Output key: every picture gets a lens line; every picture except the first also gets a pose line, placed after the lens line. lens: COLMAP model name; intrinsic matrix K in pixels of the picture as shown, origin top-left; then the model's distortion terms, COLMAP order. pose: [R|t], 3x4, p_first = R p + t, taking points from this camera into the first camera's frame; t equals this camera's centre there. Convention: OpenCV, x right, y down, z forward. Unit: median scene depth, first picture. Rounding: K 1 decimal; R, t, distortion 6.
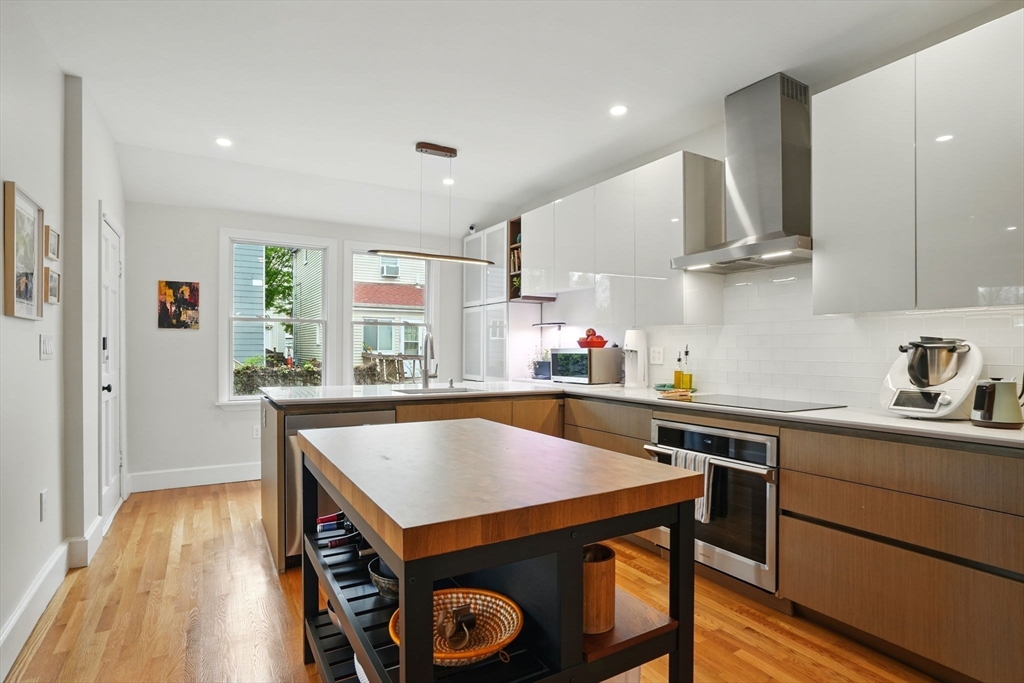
lens RADIAL K [[506.8, 0, 512.0], [0, 506.8, 341.5], [0, 0, 1]] dist [-0.000796, 0.000063]
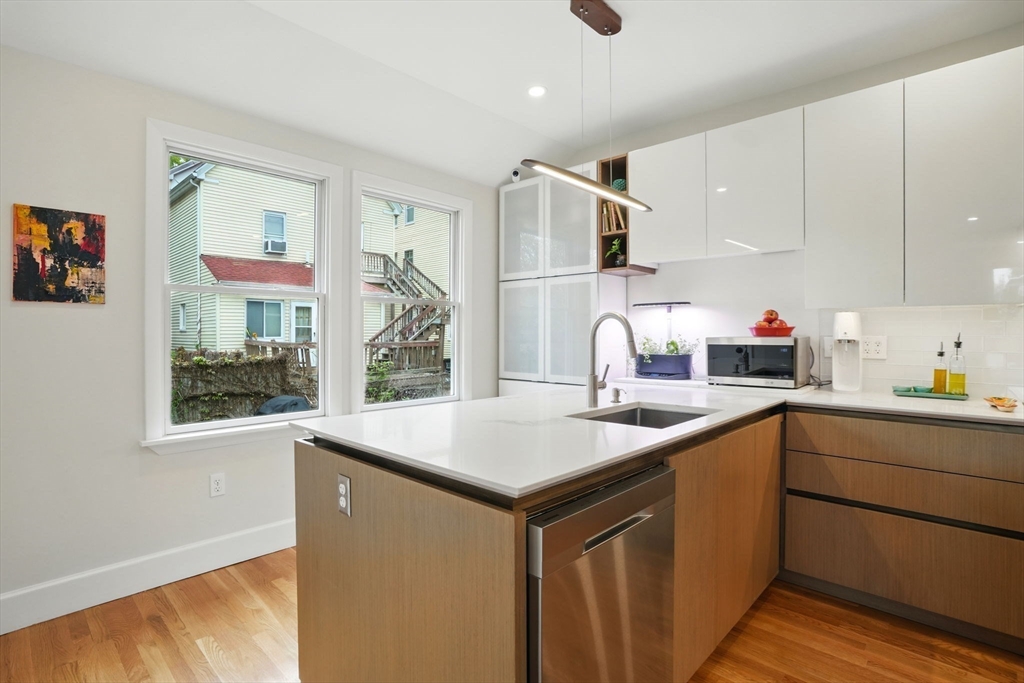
lens RADIAL K [[485.0, 0, 513.0], [0, 485.0, 330.2], [0, 0, 1]] dist [-0.000933, 0.001006]
pose [[0.964167, -0.001694, 0.265291, -0.345051], [-0.000204, 0.999975, 0.007128, -0.001064], [-0.265296, -0.006926, 0.964142, 0.404330]]
